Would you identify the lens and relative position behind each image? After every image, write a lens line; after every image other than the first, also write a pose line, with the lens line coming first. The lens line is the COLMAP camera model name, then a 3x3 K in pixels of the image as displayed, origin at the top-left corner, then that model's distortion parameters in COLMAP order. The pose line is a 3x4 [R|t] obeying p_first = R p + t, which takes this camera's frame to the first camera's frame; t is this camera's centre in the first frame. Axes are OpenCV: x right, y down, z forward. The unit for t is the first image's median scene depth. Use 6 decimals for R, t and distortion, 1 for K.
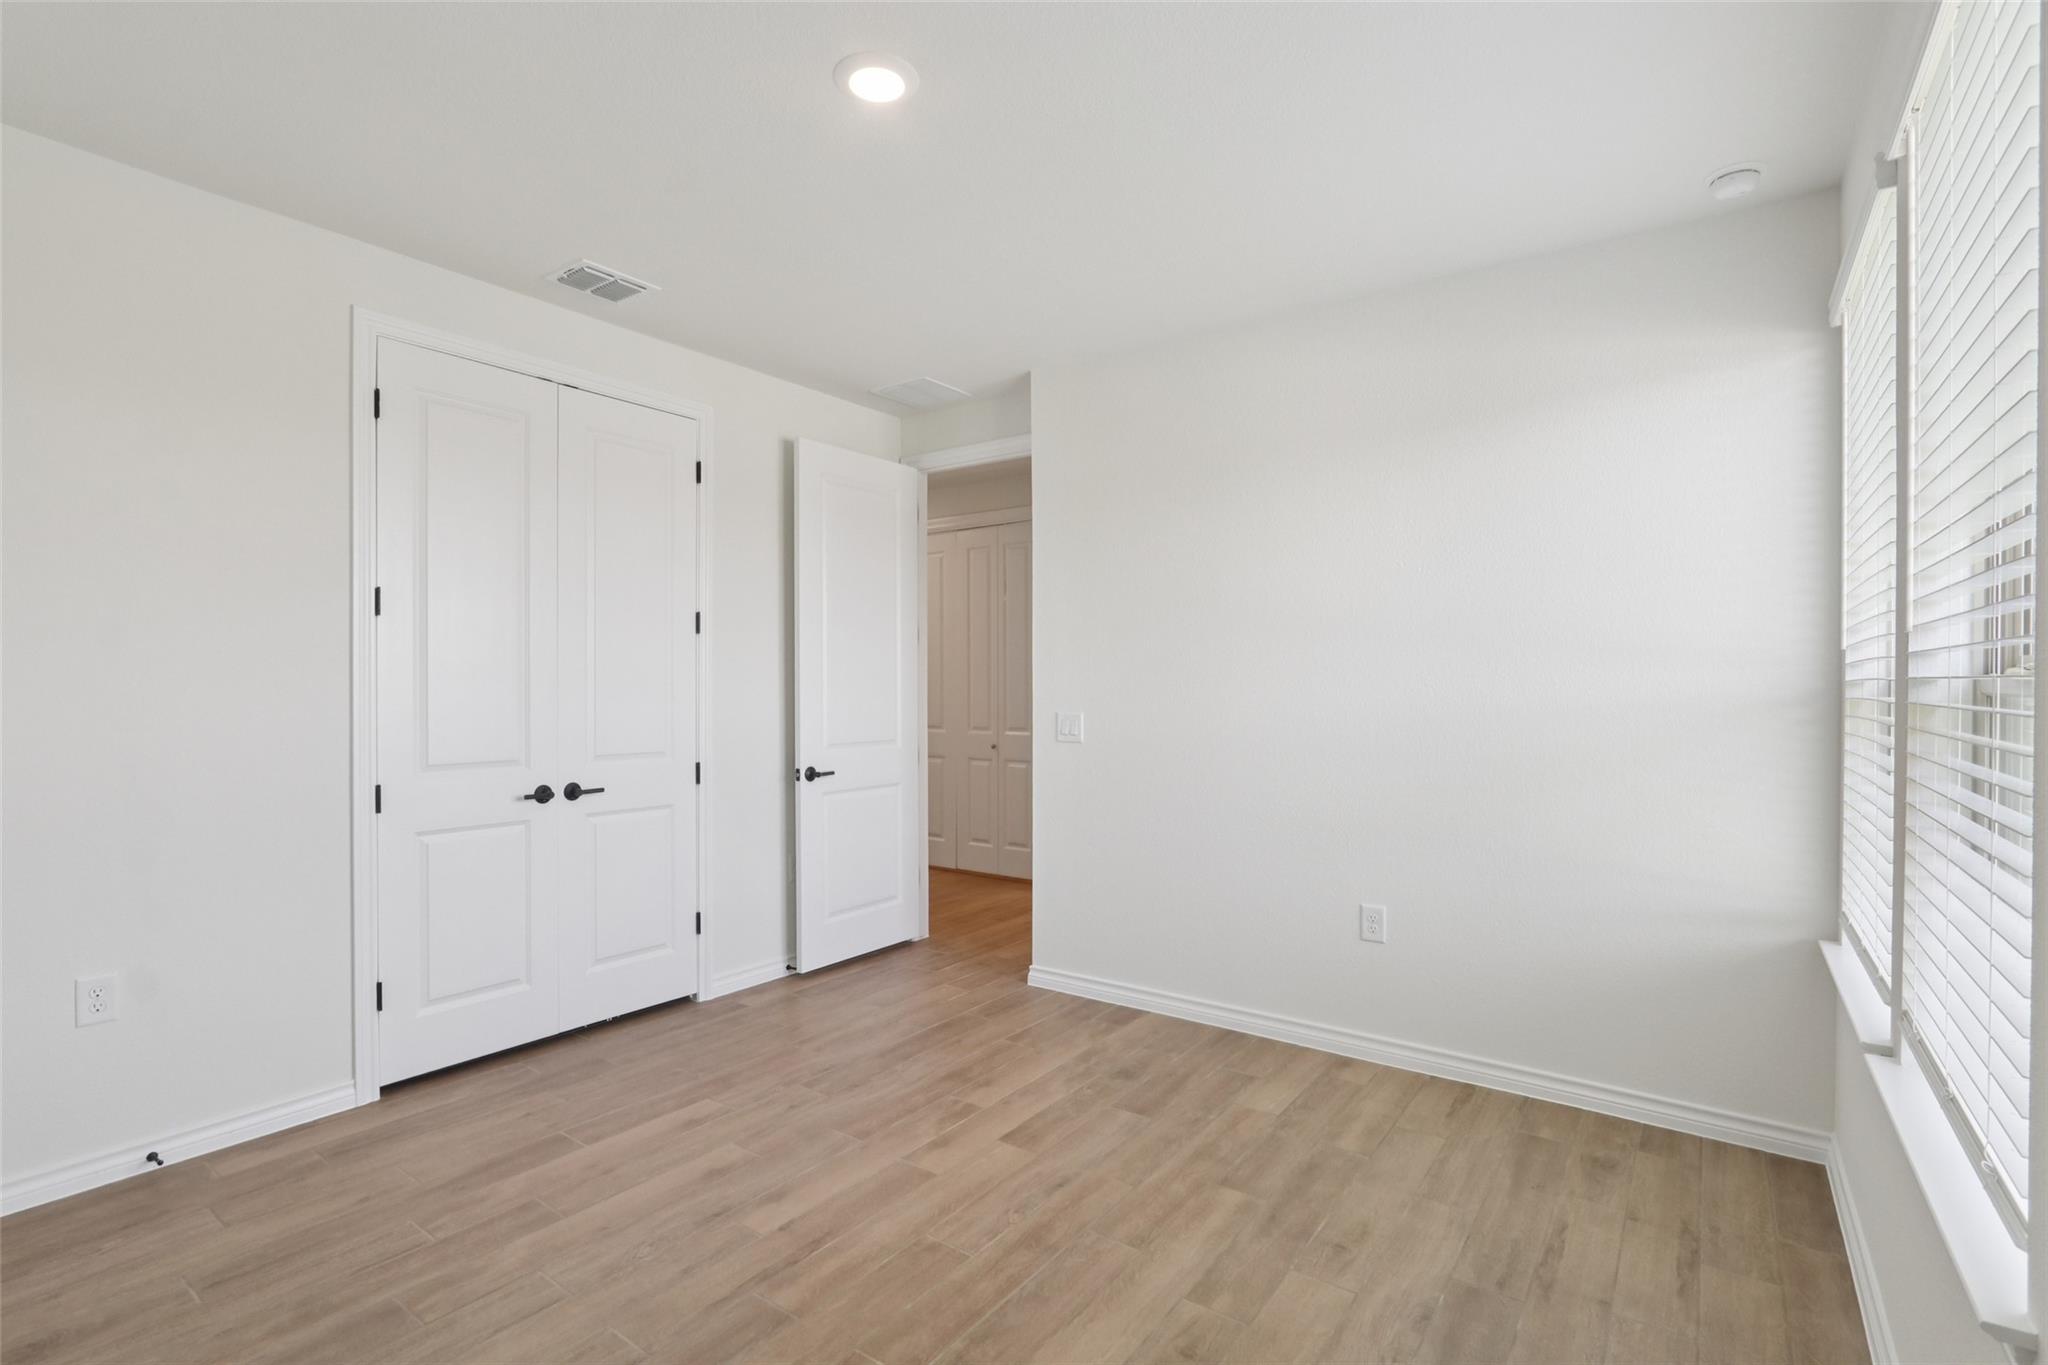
lens RADIAL K [[952.8, 0, 996.4], [0, 952.8, 691.6], [0, 0, 1]] dist [-0.010137, -0.000151]
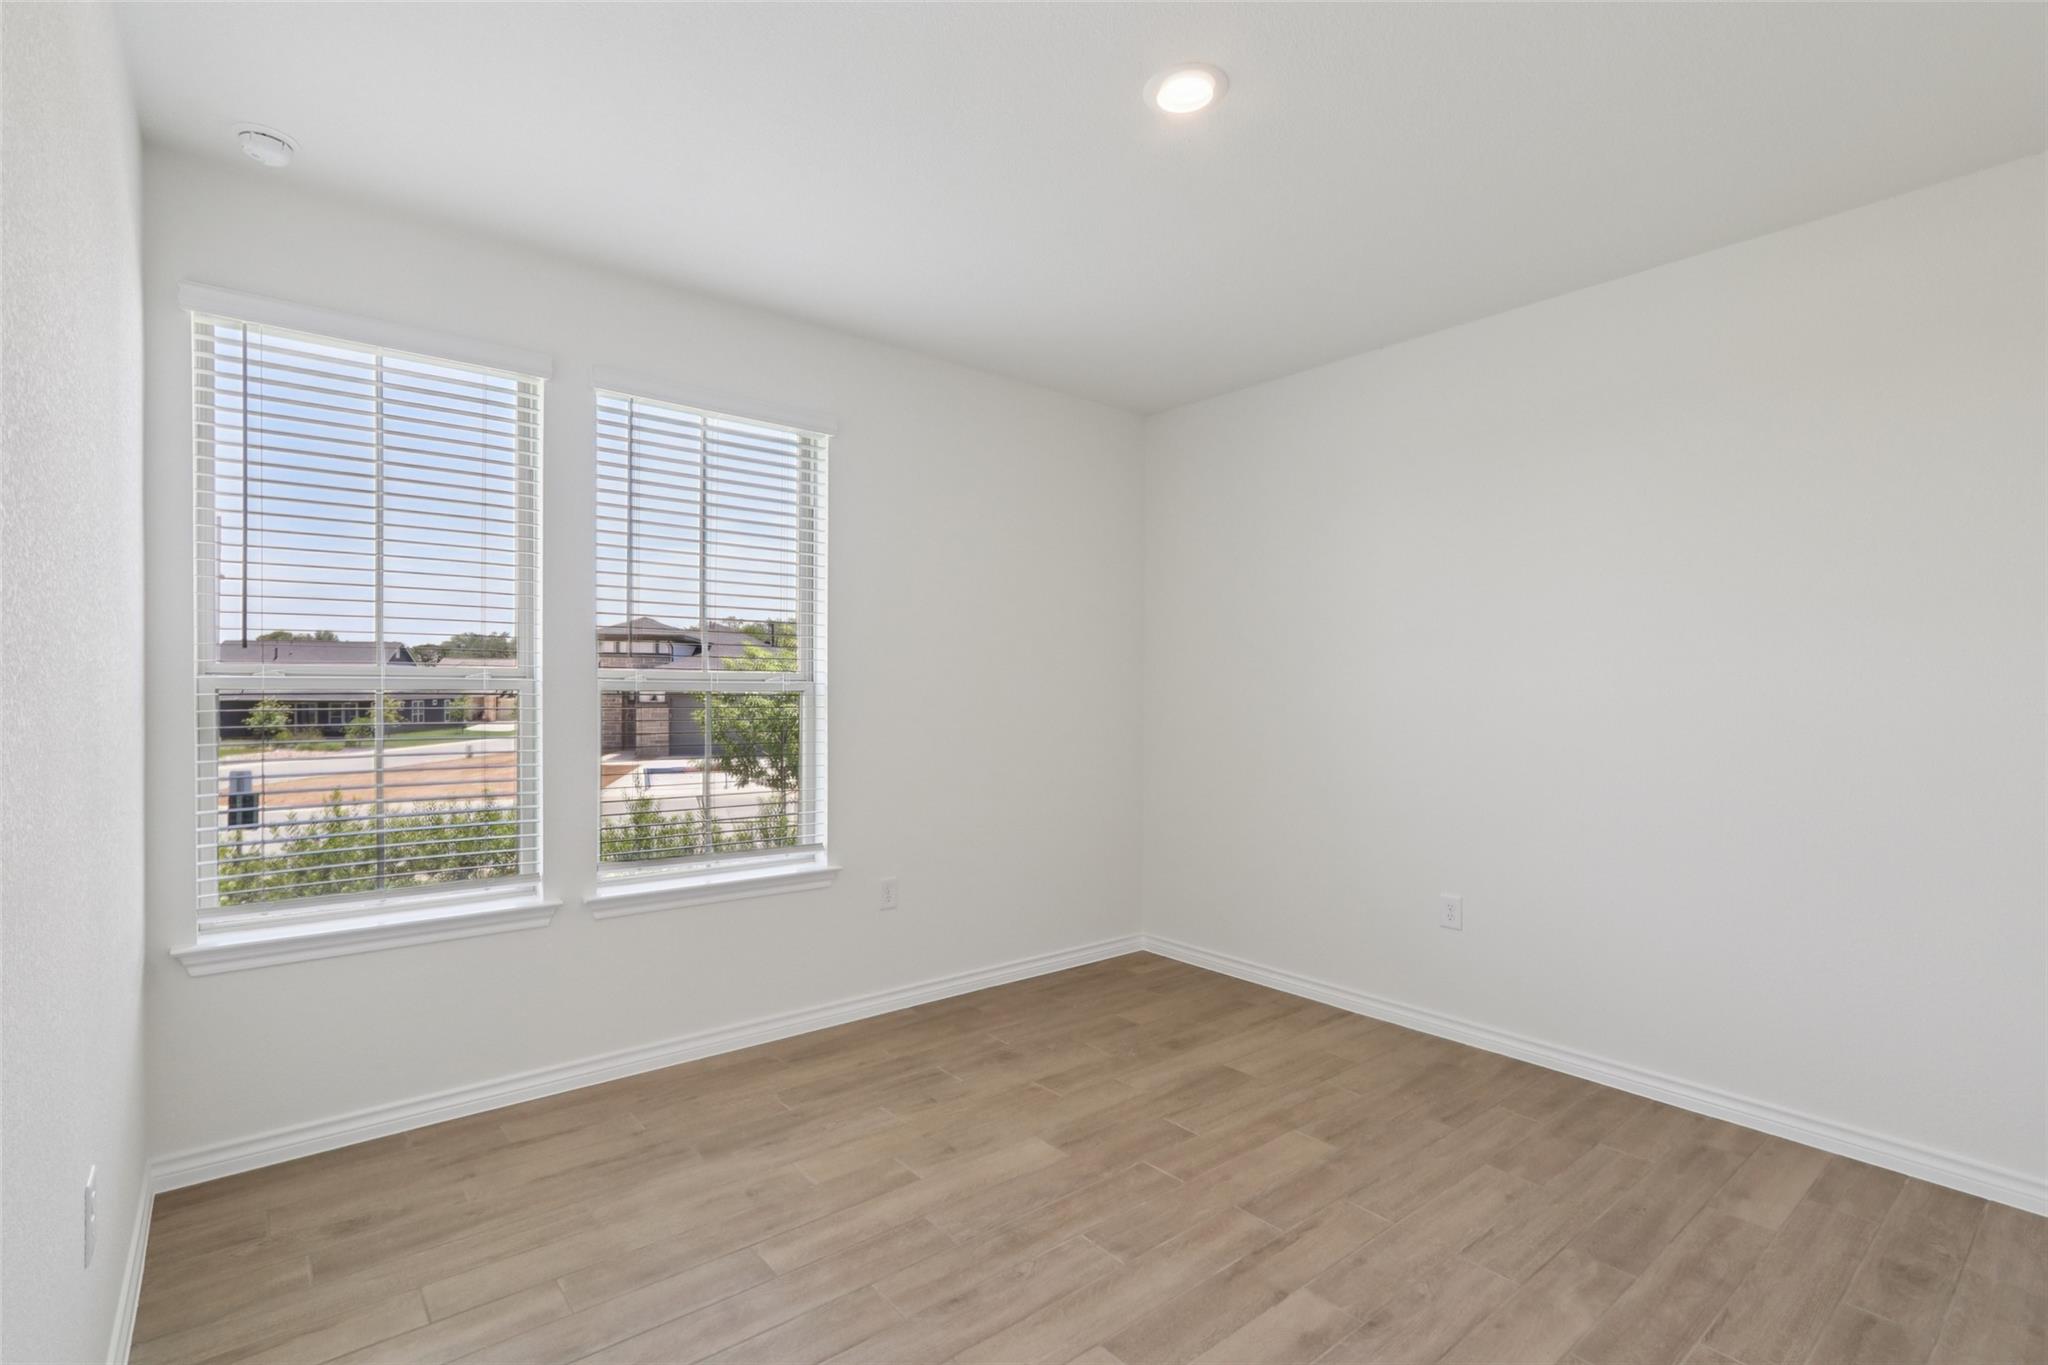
lens RADIAL K [[952.8, 0, 996.4], [0, 952.8, 691.6], [0, 0, 1]] dist [-0.010137, -0.000151]
pose [[-0.967871, -0.008116, 0.251314, -0.188301], [-0.006408, 0.999950, 0.007615, -0.011469], [-0.251364, 0.005760, -0.967876, 1.985934]]
